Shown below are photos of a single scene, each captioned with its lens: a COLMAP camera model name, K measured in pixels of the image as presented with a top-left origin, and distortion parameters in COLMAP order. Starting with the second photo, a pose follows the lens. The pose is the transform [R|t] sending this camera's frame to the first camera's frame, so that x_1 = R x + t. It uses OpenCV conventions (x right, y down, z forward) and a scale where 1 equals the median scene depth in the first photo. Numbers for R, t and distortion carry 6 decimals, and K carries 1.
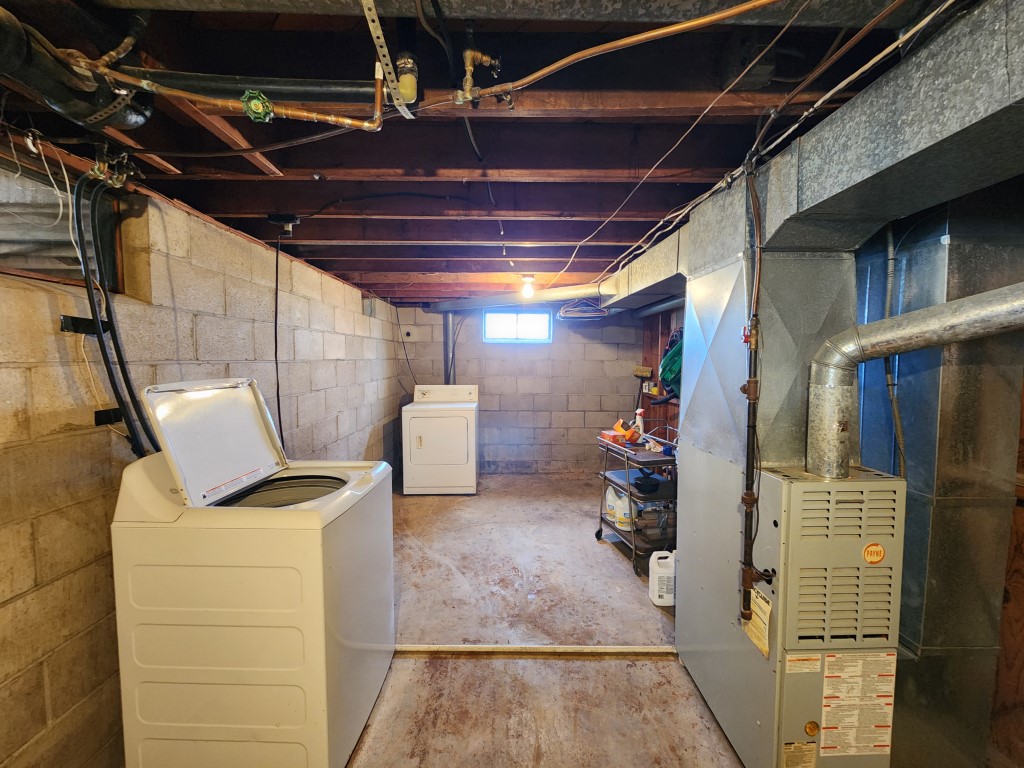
lens RADIAL K [[413.0, 0, 516.3], [0, 413.0, 383.4], [0, 0, 1]] dist [0.000404, -0.000234]
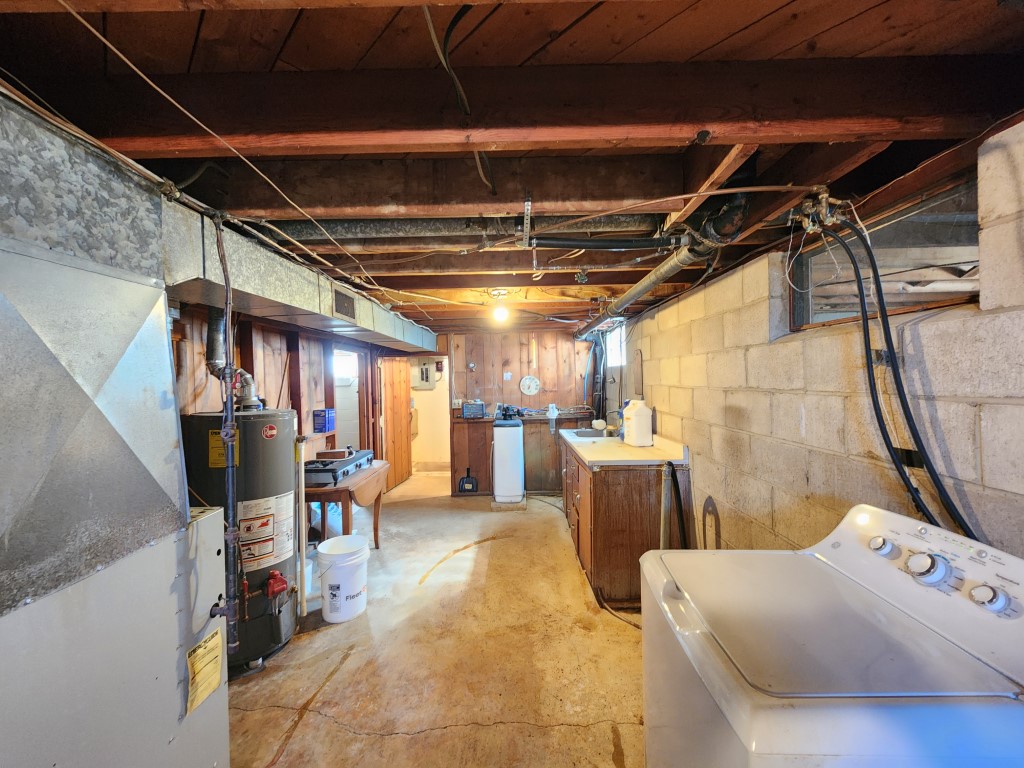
lens RADIAL K [[413.0, 0, 516.3], [0, 413.0, 383.4], [0, 0, 1]] dist [0.000404, -0.000234]
pose [[-0.999403, 0.022735, 0.026024, -0.206575], [0.024654, 0.996805, 0.075970, -0.179713], [-0.024214, 0.076566, -0.996770, 2.075808]]
